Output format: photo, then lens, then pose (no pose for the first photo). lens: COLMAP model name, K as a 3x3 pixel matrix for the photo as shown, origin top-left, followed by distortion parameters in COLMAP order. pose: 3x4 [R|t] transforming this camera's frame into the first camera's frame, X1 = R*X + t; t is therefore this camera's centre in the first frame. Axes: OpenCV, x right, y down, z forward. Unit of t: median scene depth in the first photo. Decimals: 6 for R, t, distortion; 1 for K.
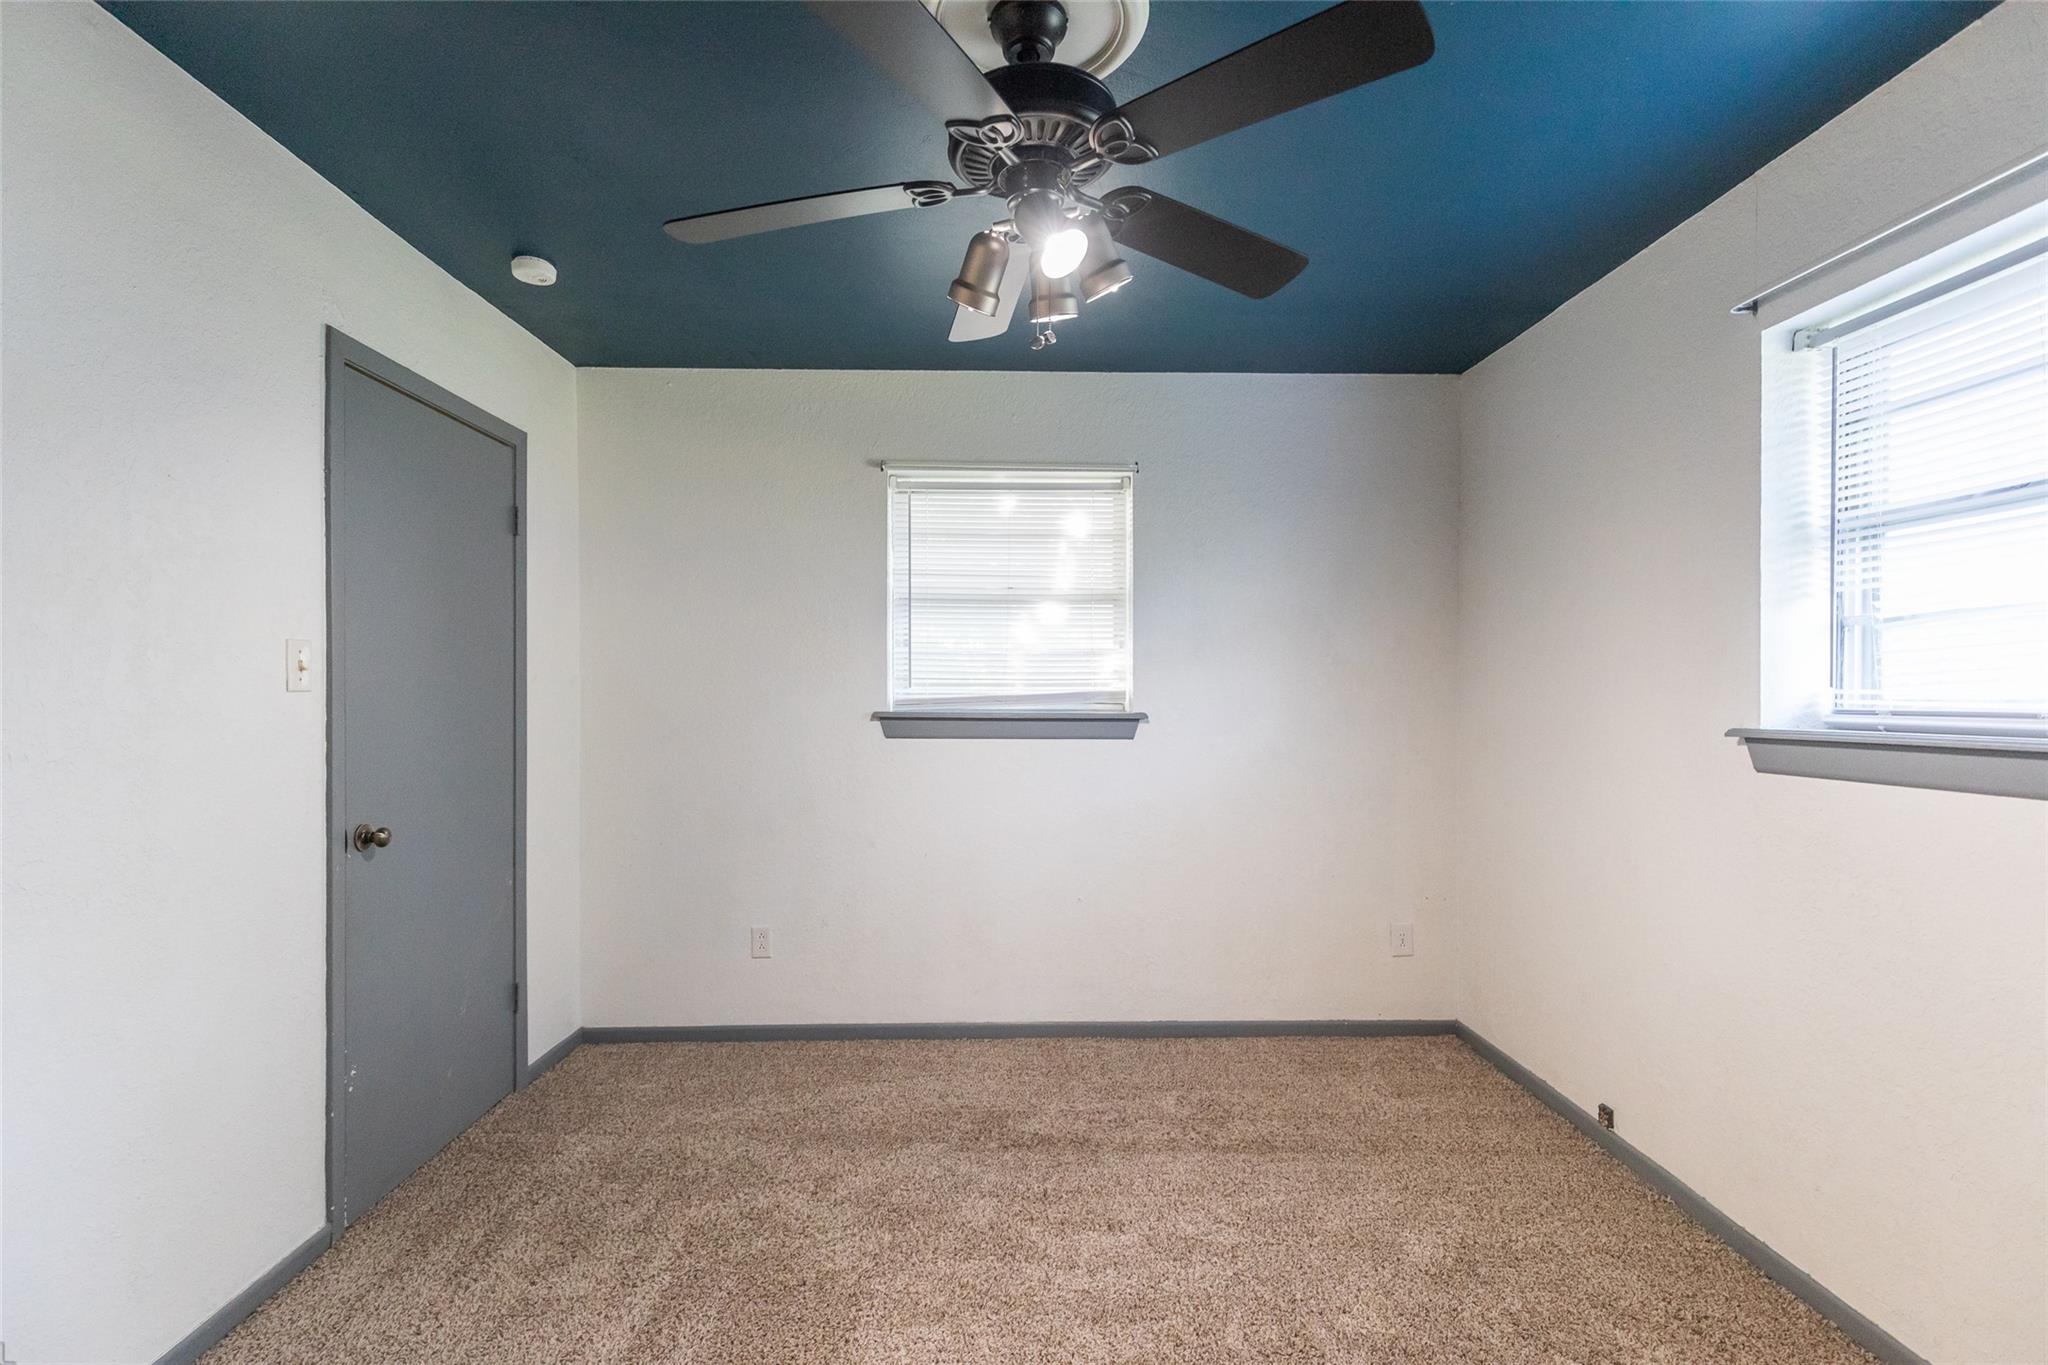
lens RADIAL K [[942.4, 0, 1023.3], [0, 942.4, 691.3], [0, 0, 1]] dist [0.015214, -0.001337]
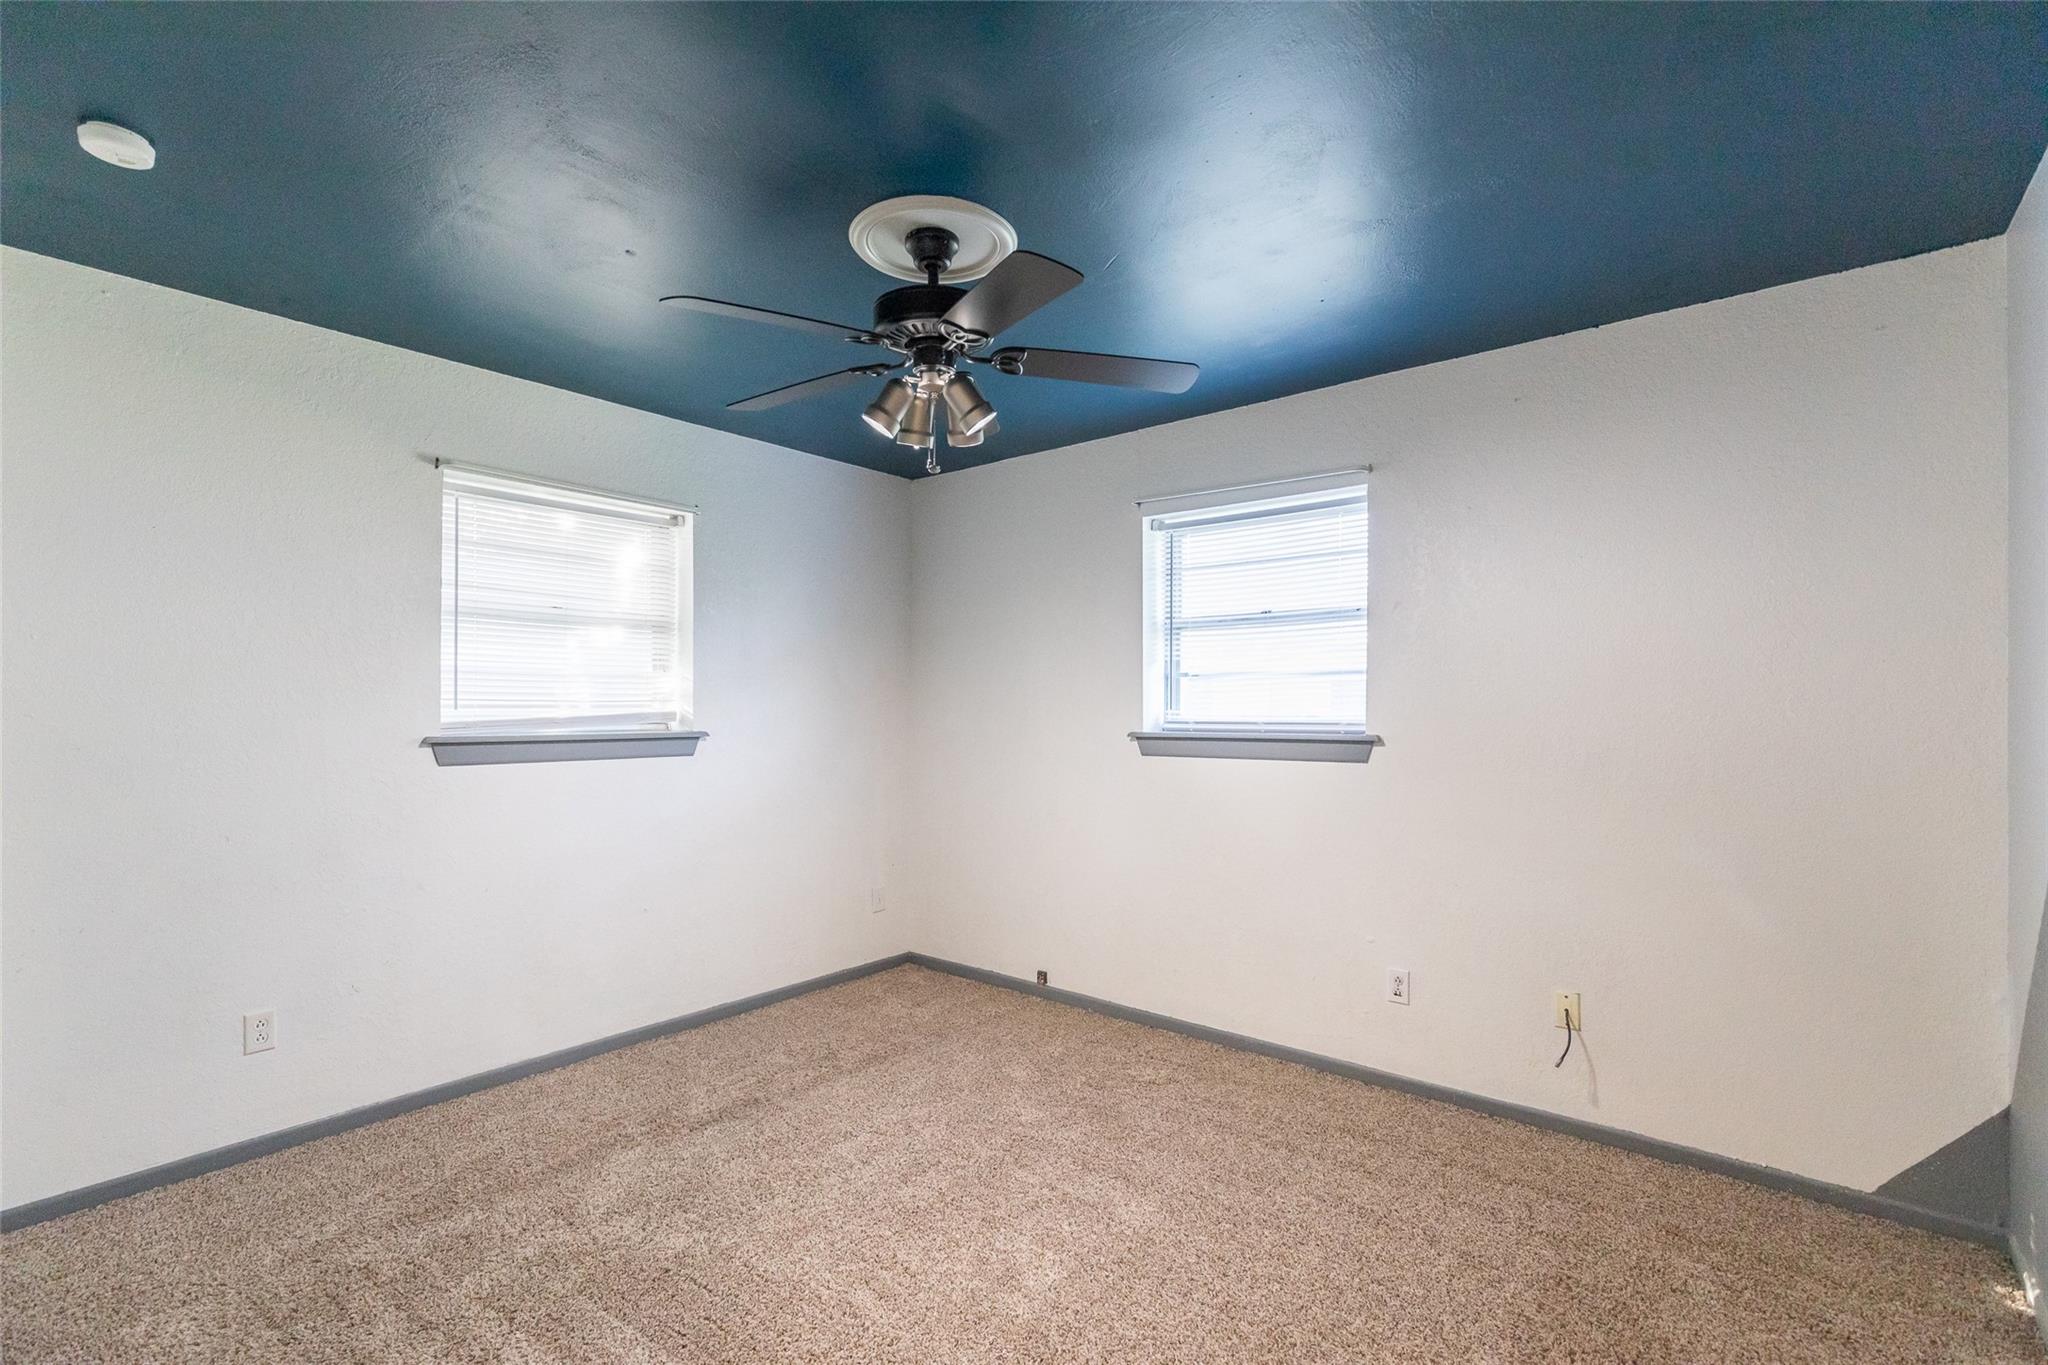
lens RADIAL K [[942.4, 0, 1013.7], [0, 942.4, 688.8], [0, 0, 1]] dist [0.015214, -0.001337]
pose [[0.656858, 0.009915, 0.753949, -0.513124], [-0.000643, 0.999921, -0.012589, -0.014406], [-0.754014, 0.007784, 0.656812, -0.007147]]
